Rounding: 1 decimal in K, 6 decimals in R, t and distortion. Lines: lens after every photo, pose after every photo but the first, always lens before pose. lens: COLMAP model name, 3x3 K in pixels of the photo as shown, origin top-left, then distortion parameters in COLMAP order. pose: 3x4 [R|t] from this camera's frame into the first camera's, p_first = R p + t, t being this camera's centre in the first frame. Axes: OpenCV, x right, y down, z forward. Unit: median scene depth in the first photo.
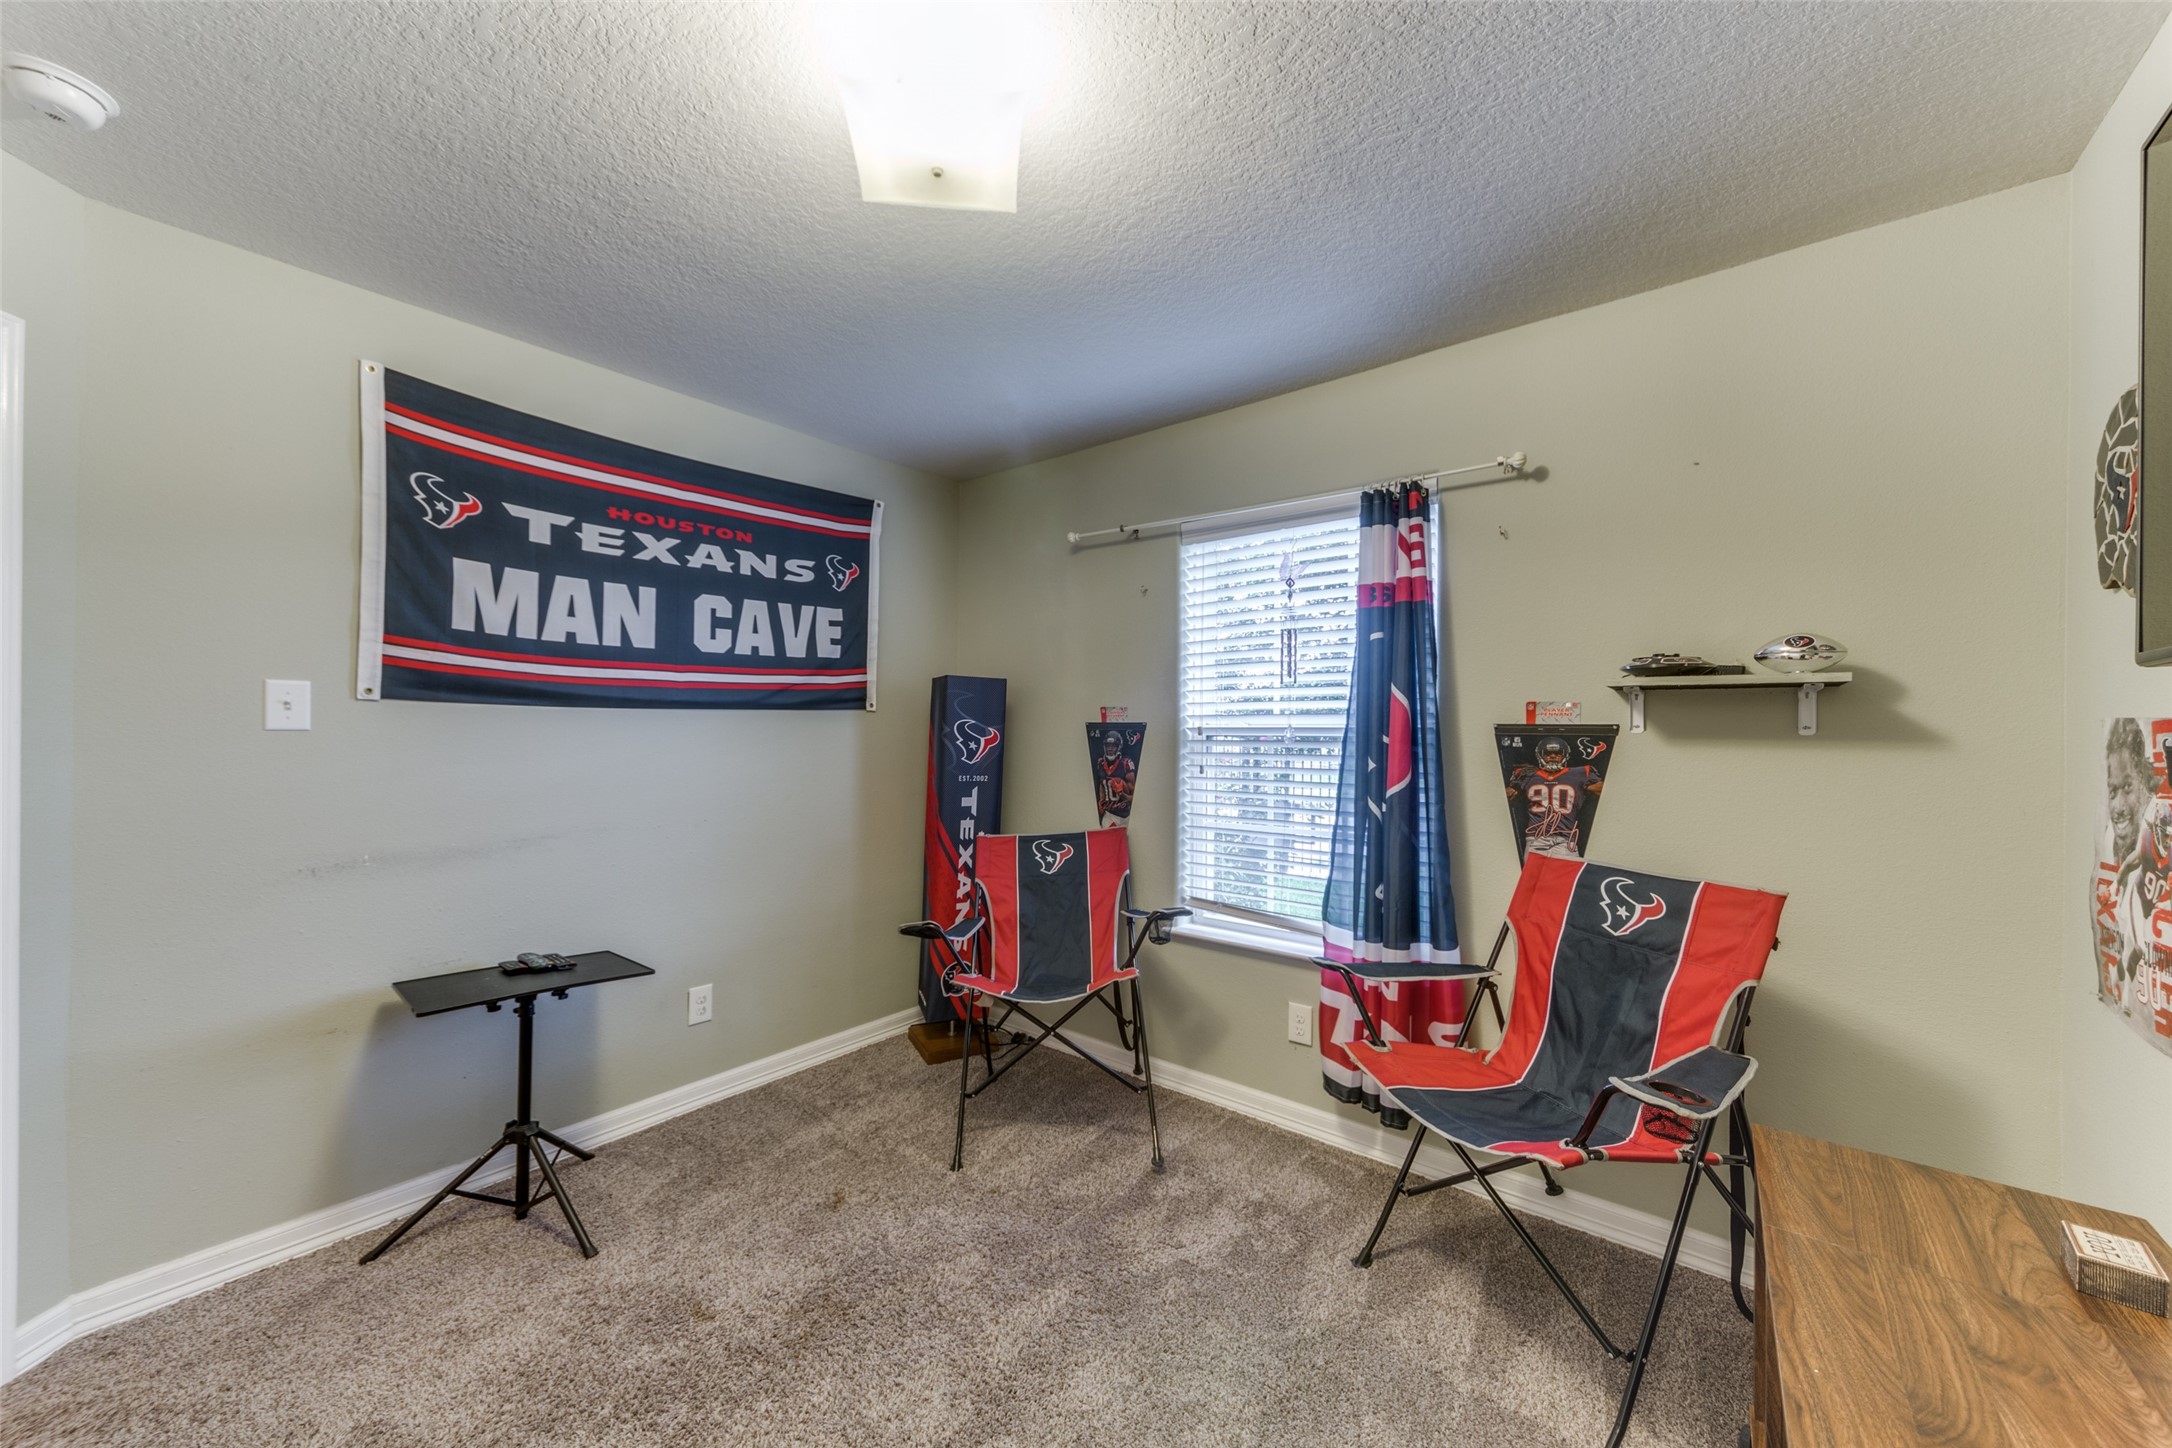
lens RADIAL K [[772.3, 0, 1041.1], [0, 772.3, 725.0], [0, 0, 1]] dist [0.001343, 0.000075]
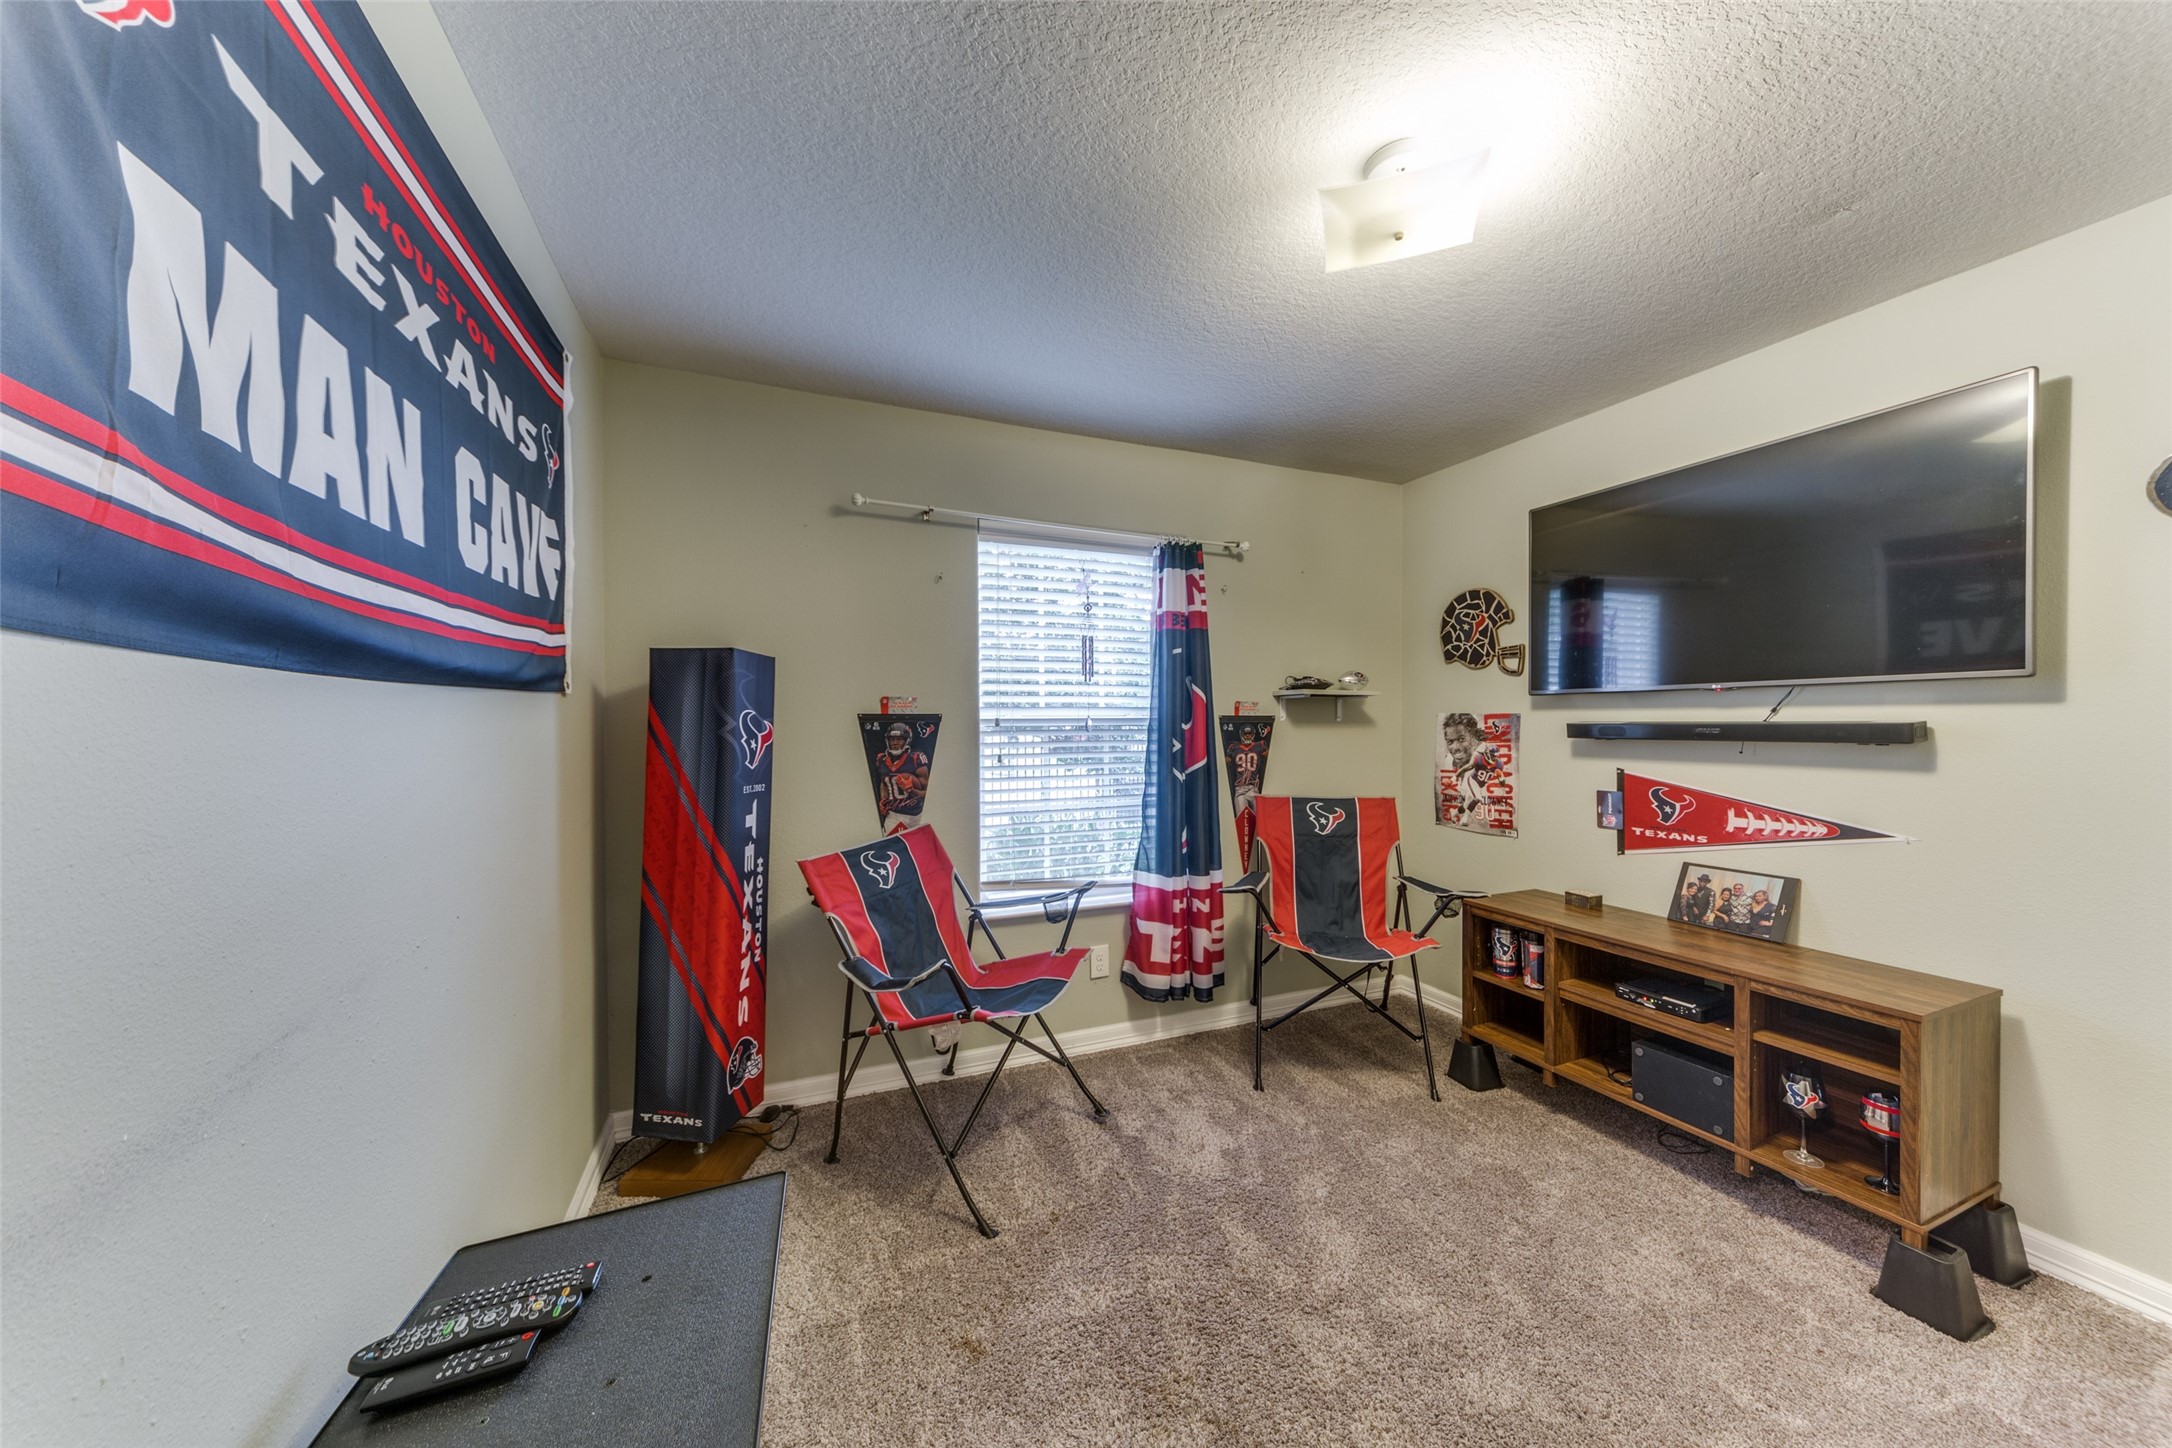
lens RADIAL K [[772.3, 0, 1041.1], [0, 772.3, 725.0], [0, 0, 1]] dist [0.001343, 0.000075]
pose [[0.469719, -0.012895, 0.882722, -0.791809], [0.000216, 0.999895, 0.014491, -0.003986], [-0.882816, -0.006616, 0.469672, 0.520501]]
